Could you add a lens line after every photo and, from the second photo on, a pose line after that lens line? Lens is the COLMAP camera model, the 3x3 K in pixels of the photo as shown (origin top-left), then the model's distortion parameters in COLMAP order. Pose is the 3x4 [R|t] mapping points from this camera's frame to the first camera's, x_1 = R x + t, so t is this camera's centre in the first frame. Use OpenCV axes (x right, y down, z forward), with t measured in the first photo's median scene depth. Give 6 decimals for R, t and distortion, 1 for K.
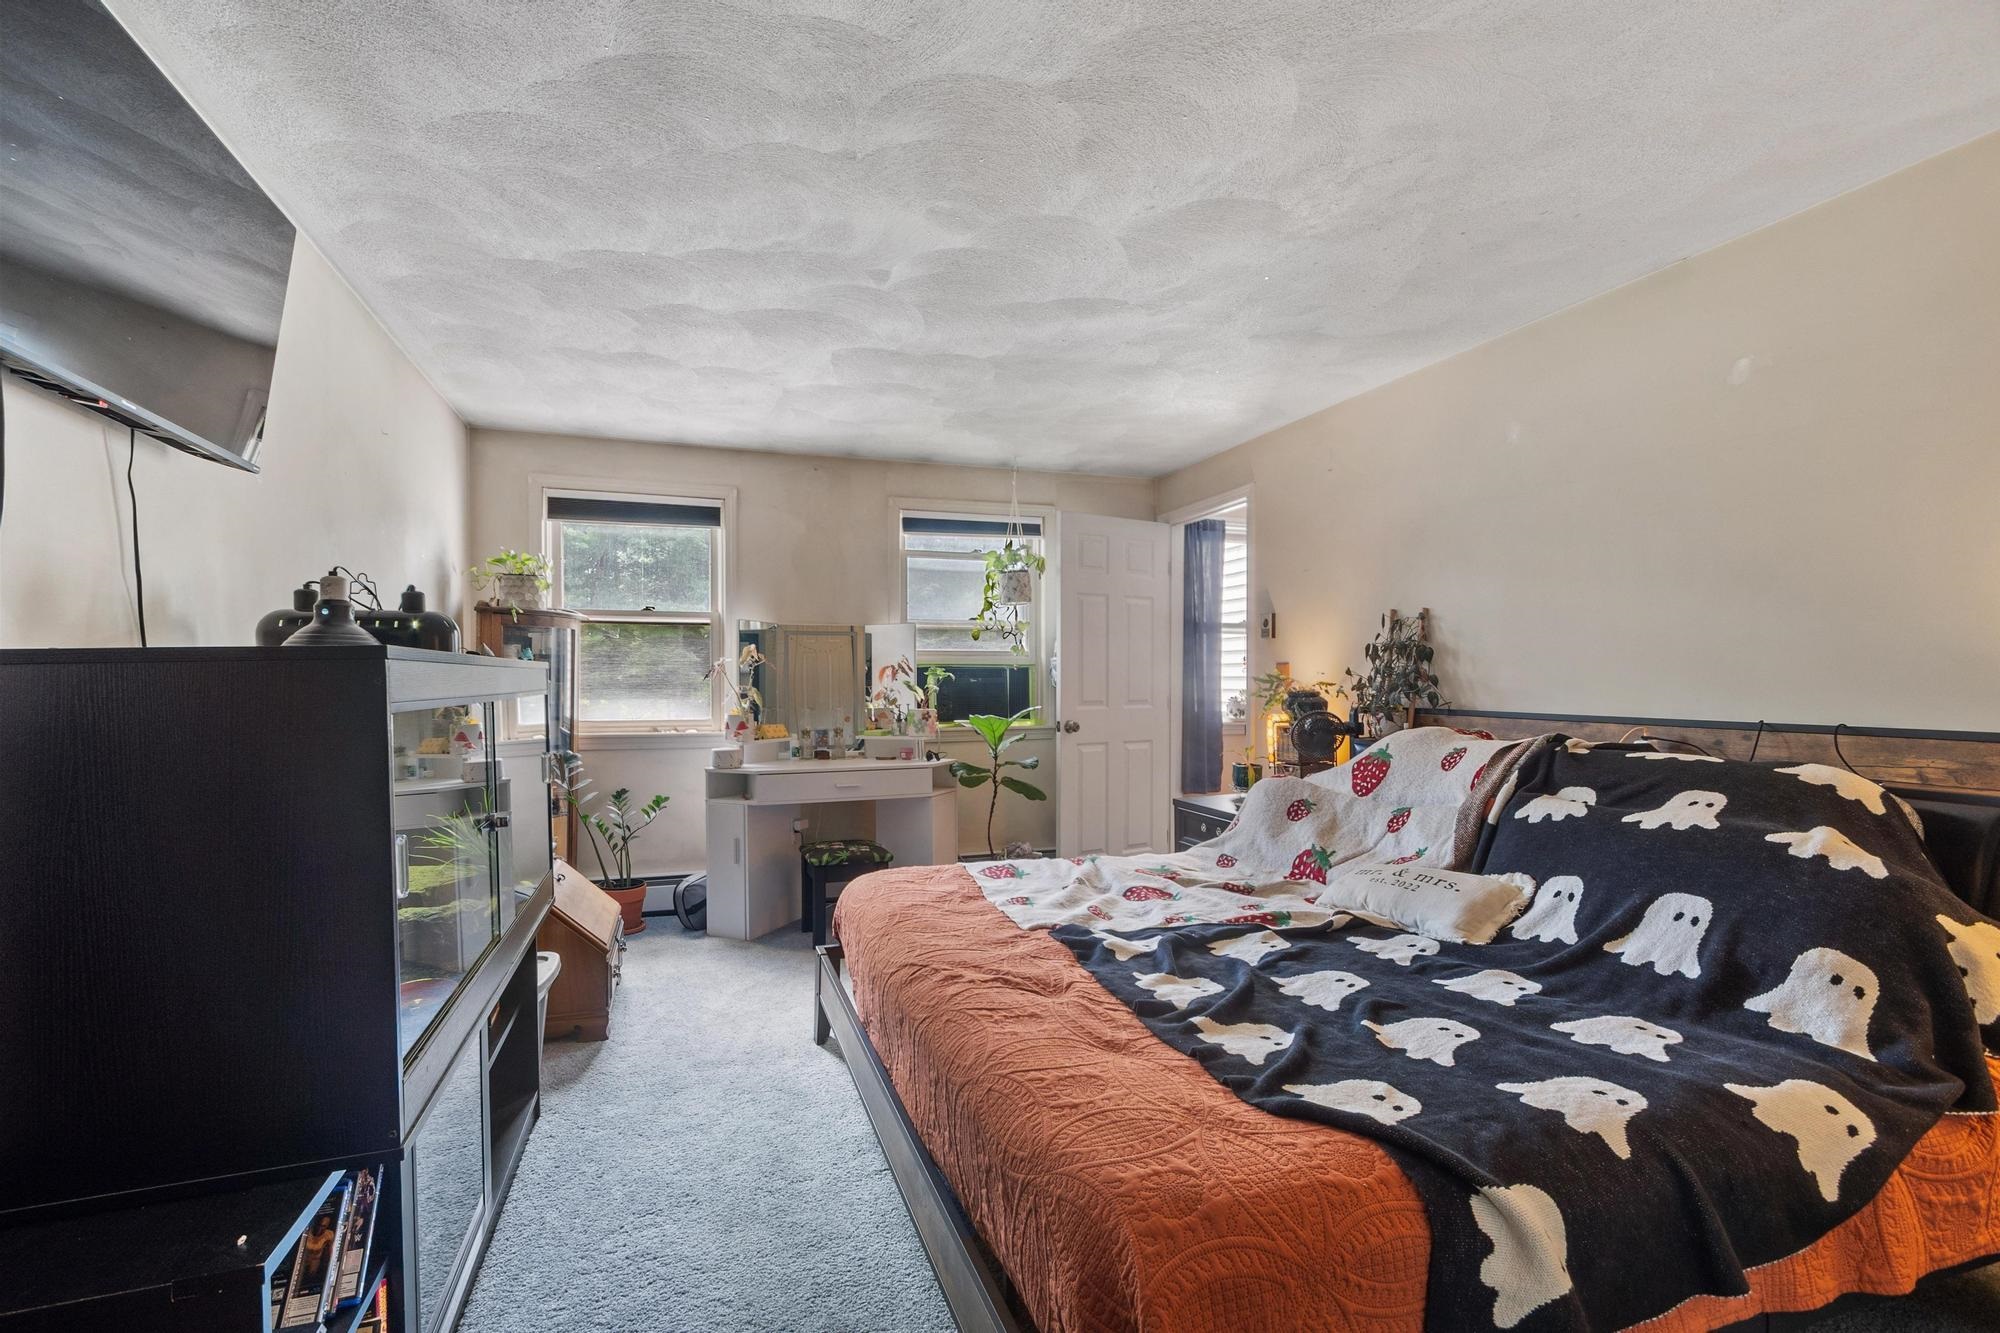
lens RADIAL K [[874.0, 0, 962.9], [0, 874.0, 689.7], [0, 0, 1]] dist [0.001429, 0.000030]
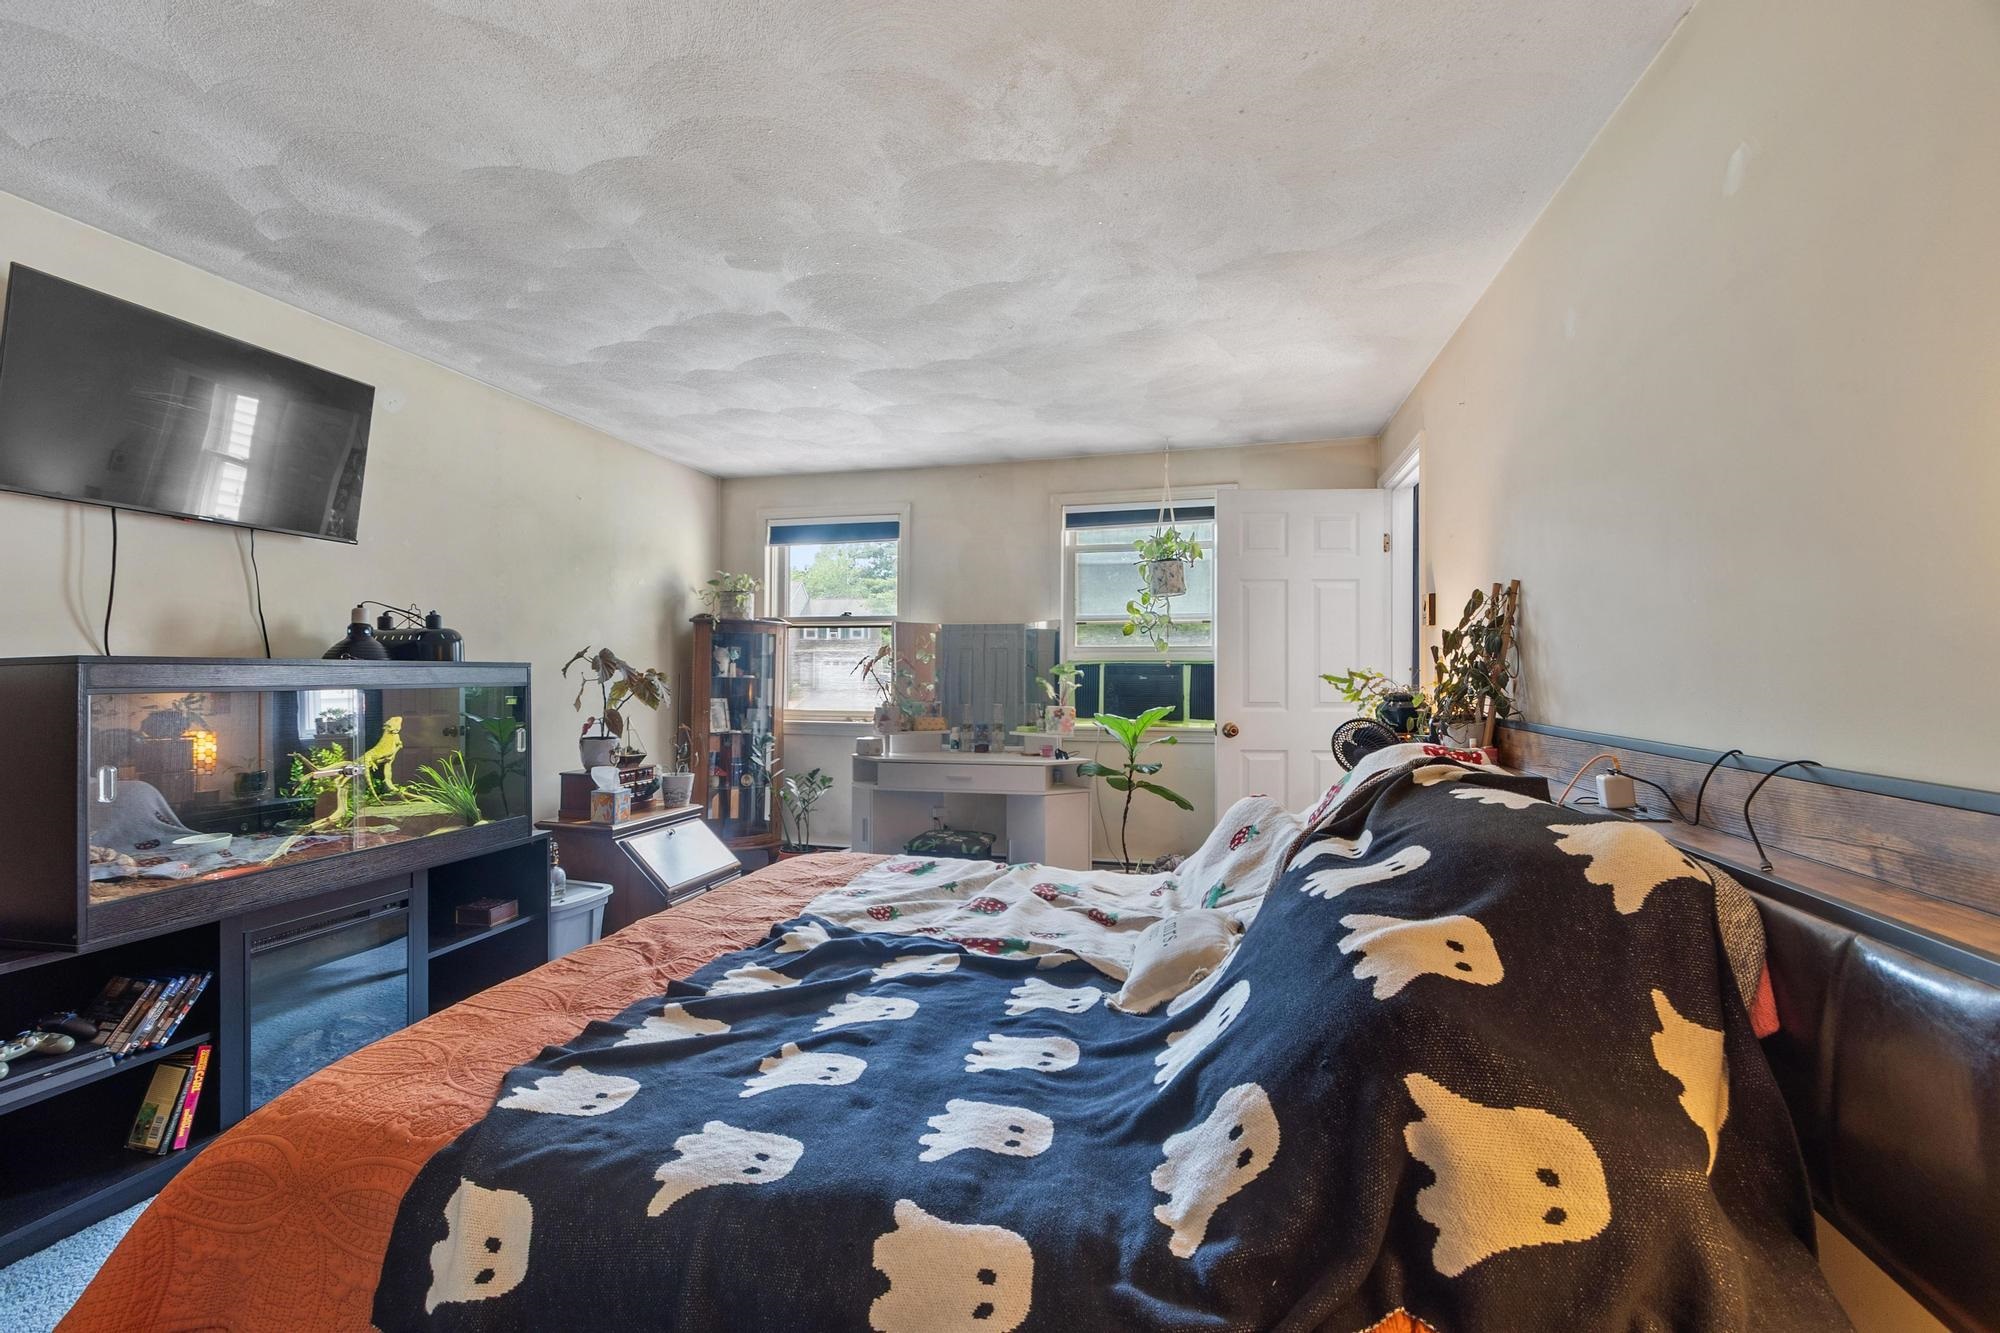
lens RADIAL K [[886.7, 0, 1000.0], [0, 886.7, 666.5], [0, 0, 1]] dist [-0.000854, 0.000151]
pose [[0.841165, -0.003070, -0.540769, 0.633282], [-0.009010, 0.999765, -0.019692, -0.004108], [0.540703, 0.021437, 0.840940, 0.172038]]
